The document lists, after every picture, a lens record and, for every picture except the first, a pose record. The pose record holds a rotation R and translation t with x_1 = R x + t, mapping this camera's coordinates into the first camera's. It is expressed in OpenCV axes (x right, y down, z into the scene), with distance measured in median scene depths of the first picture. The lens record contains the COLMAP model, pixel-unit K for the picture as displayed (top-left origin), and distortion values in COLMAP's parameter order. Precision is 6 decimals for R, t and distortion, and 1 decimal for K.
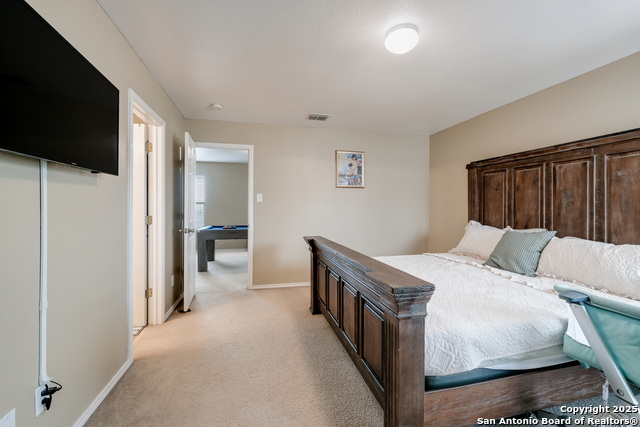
lens RADIAL K [[275.5, 0, 322.3], [0, 275.5, 206.6], [0, 0, 1]] dist [0.001023, -0.001001]
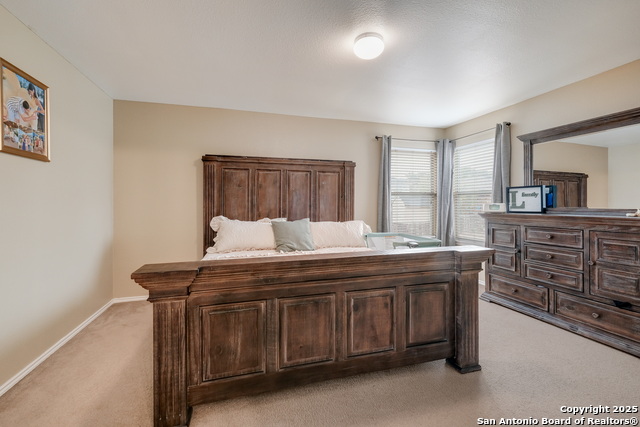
lens RADIAL K [[275.5, 0, 319.4], [0, 275.5, 200.5], [0, 0, 1]] dist [0.001023, -0.001001]
pose [[-0.016793, 0.014082, 0.999760, -0.512381], [-0.000565, 0.999901, -0.014094, 0.012600], [-0.999859, -0.000801, -0.016783, 0.786978]]
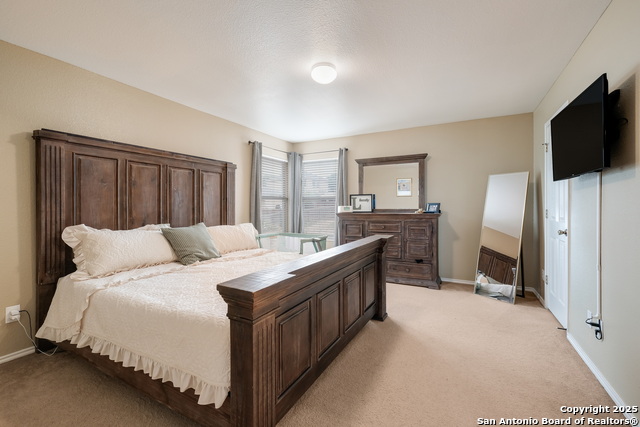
lens RADIAL K [[275.5, 0, 316.6], [0, 275.5, 204.5], [0, 0, 1]] dist [0.001023, -0.001001]
pose [[-0.715286, 0.009395, 0.698769, -0.375370], [0.003210, 0.999943, -0.010159, 0.014775], [-0.698825, -0.005023, -0.715275, 1.269513]]
